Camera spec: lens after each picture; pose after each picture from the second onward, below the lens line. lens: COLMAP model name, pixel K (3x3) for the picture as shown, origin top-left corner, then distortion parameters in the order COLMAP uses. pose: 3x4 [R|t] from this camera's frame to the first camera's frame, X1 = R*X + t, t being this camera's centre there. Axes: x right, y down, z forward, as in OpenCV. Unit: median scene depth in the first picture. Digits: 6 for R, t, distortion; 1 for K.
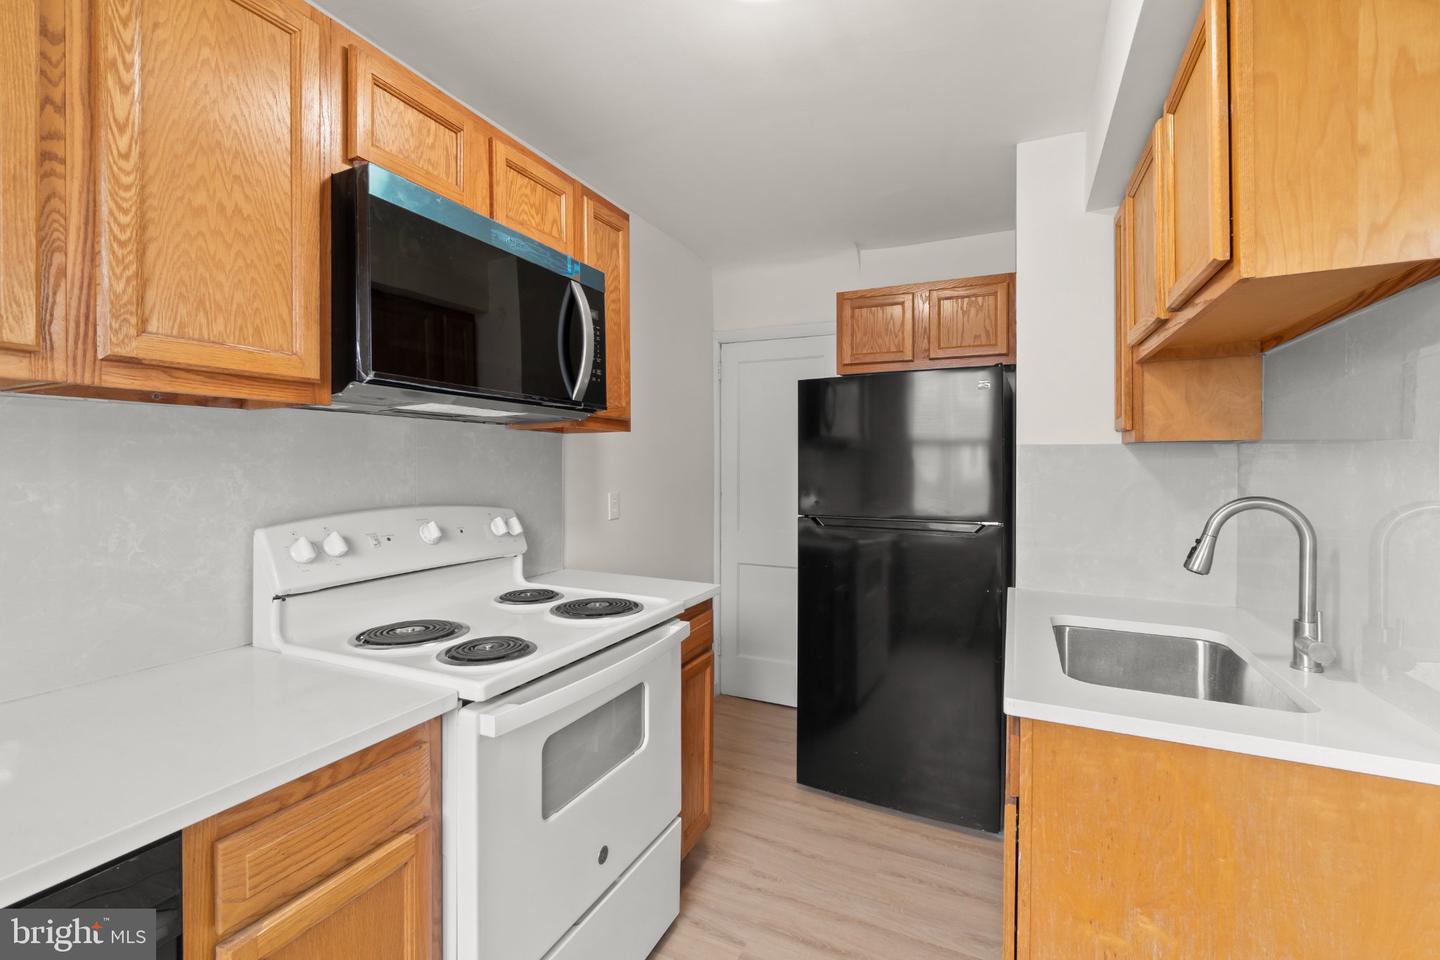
lens RADIAL K [[625.9, 0, 718.3], [0, 625.9, 466.1], [0, 0, 1]] dist [-0.000351, -0.000102]
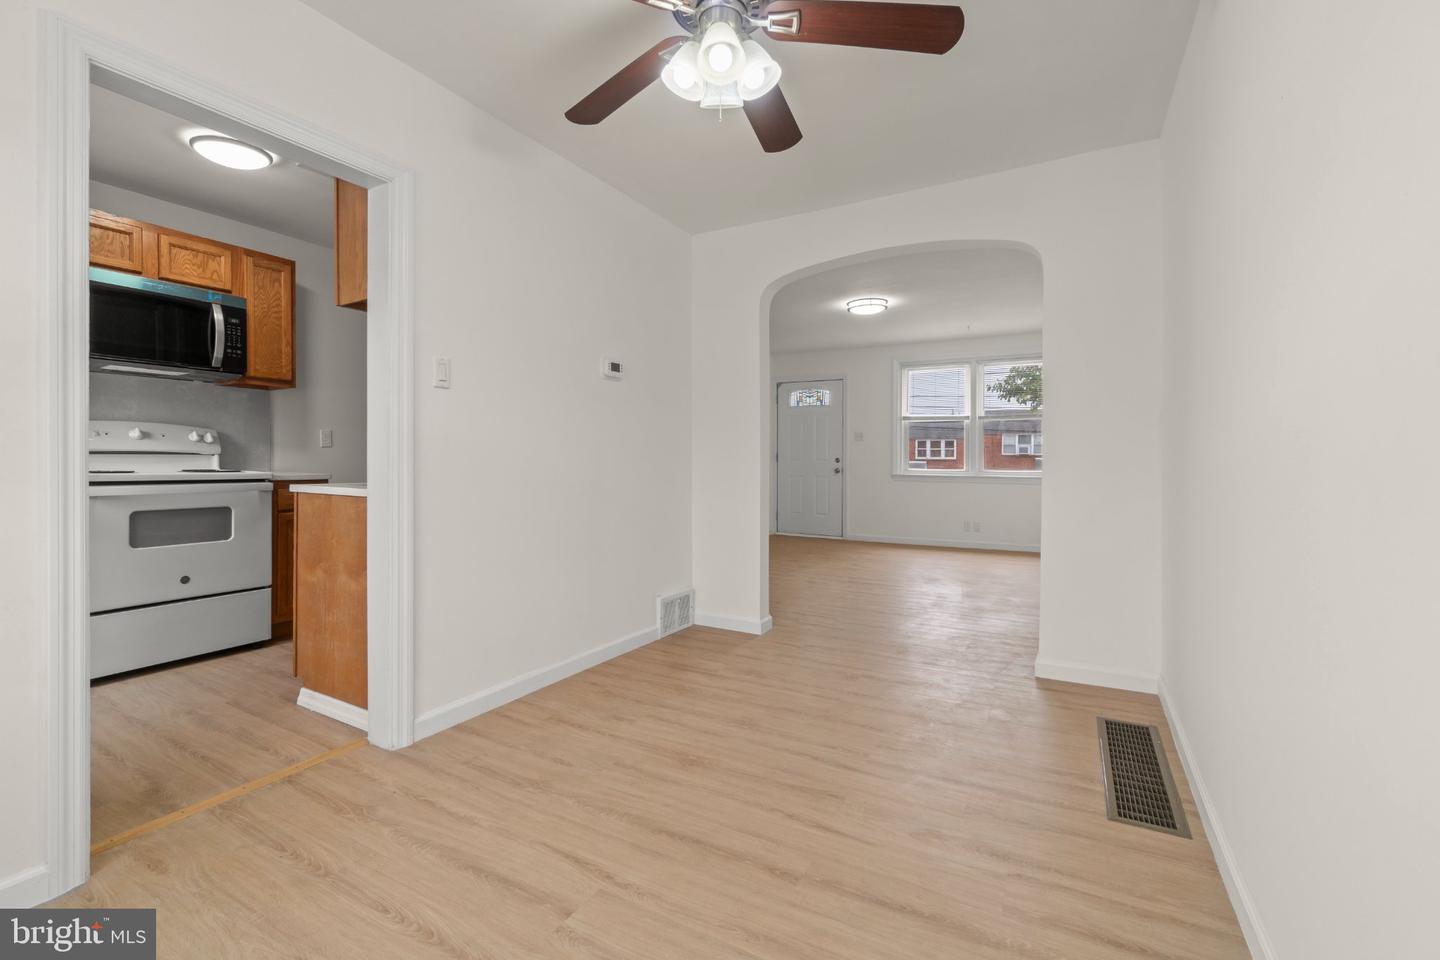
lens RADIAL K [[625.9, 0, 719.1], [0, 625.9, 464.1], [0, 0, 1]] dist [-0.000351, -0.000102]
pose [[0.996952, -0.001166, -0.078012, 1.438004], [0.001514, 0.999989, 0.004406, 0.184990], [0.078006, -0.004511, 0.996943, -0.775034]]
